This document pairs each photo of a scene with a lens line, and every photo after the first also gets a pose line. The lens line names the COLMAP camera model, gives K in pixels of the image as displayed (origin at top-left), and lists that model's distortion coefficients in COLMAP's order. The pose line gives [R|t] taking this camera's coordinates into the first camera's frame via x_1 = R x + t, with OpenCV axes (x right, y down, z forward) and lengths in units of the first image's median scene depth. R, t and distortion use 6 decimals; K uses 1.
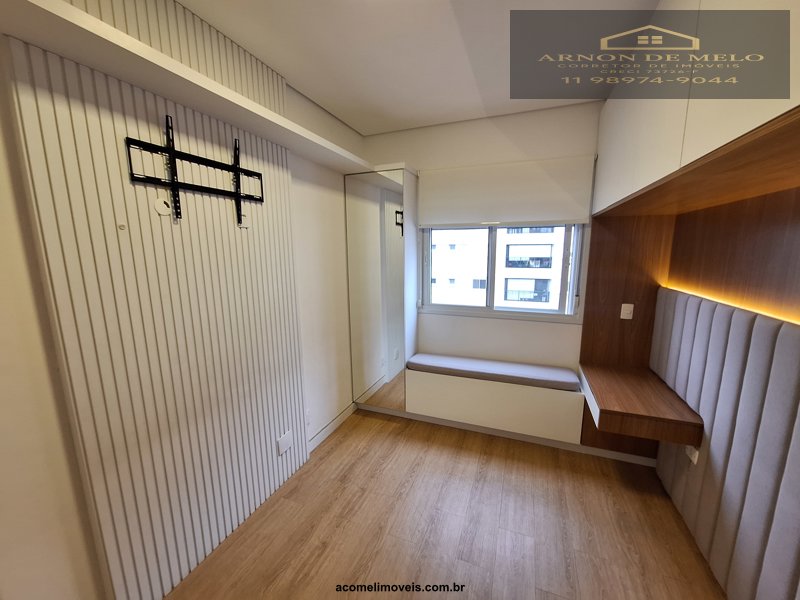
lens RADIAL K [[314.1, 0, 404.8], [0, 314.1, 301.2], [0, 0, 1]] dist [-0.001175, 0.000221]
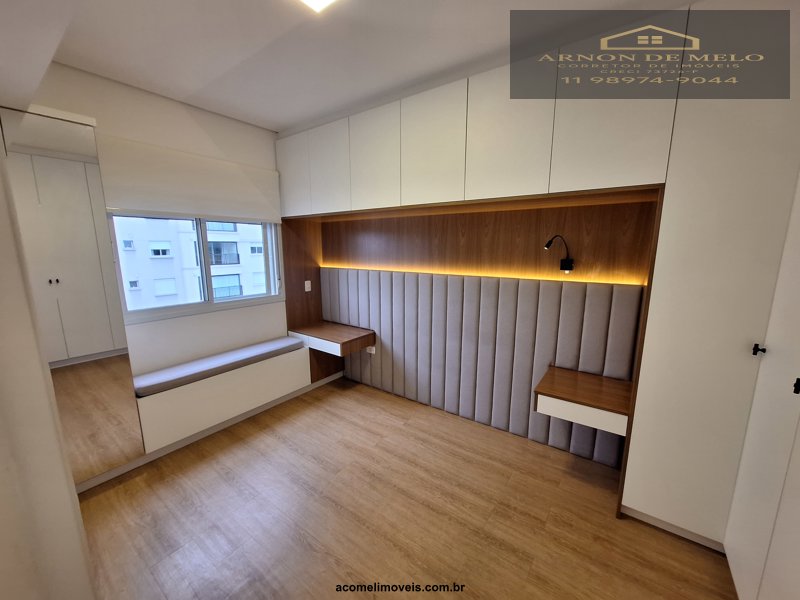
lens RADIAL K [[314.1, 0, 404.8], [0, 314.1, 301.2], [0, 0, 1]] dist [-0.001175, 0.000221]
pose [[0.246944, -0.160408, 0.955661, -0.601395], [0.156725, 0.979831, 0.123967, -0.009301], [-0.956272, 0.119163, 0.267103, 0.184127]]
